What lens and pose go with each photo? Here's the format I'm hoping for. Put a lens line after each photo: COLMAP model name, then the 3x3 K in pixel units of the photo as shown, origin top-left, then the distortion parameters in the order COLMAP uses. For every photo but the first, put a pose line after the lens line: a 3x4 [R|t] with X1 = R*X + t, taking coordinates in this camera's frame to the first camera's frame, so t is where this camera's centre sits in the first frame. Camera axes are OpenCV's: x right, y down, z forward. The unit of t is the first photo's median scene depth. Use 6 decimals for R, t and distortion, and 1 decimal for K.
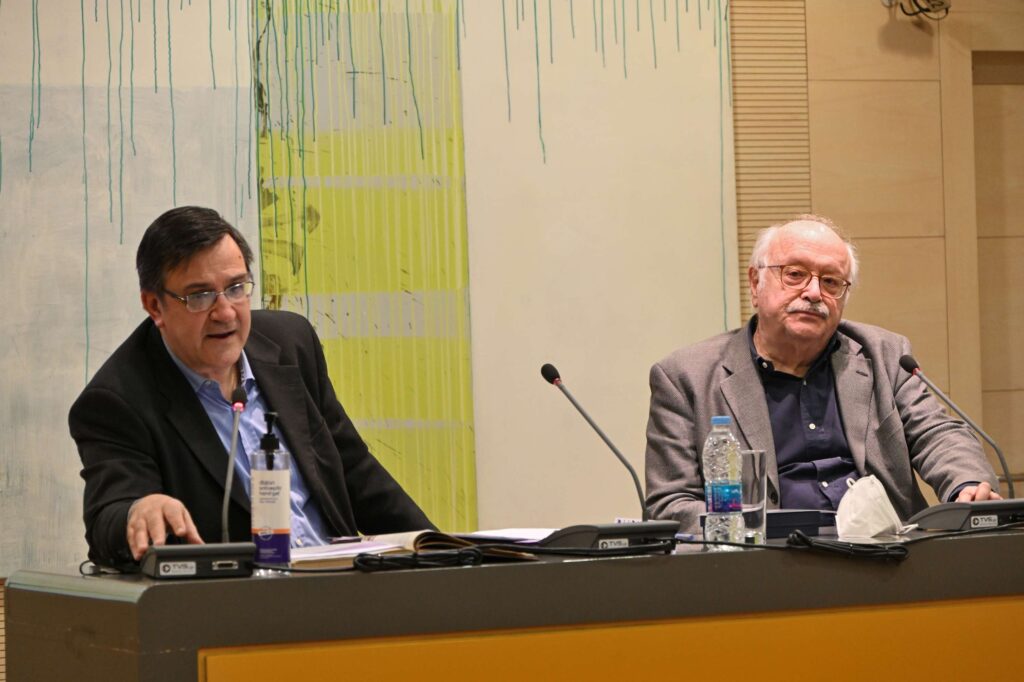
lens RADIAL K [[4155.0, 0, 512.0], [0, 4155.0, 341.0], [0, 0, 1]] dist [0.069640, -2.458375]
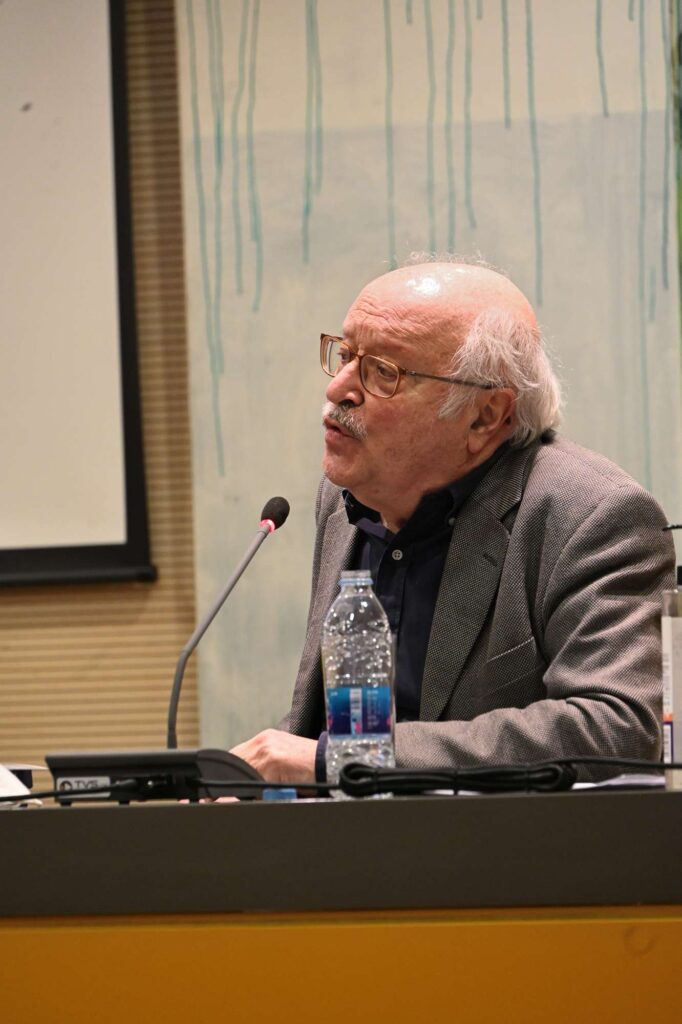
lens RADIAL K [[5837.3, 0, 341.0], [0, 5837.3, 512.0], [0, 0, 1]] dist [-0.166889, 4.411018]
pose [[0.665845, -0.016496, -0.745908, 0.550691], [0.008325, 0.999858, -0.014680, 0.011330], [0.746044, 0.003565, 0.665888, 0.384142]]
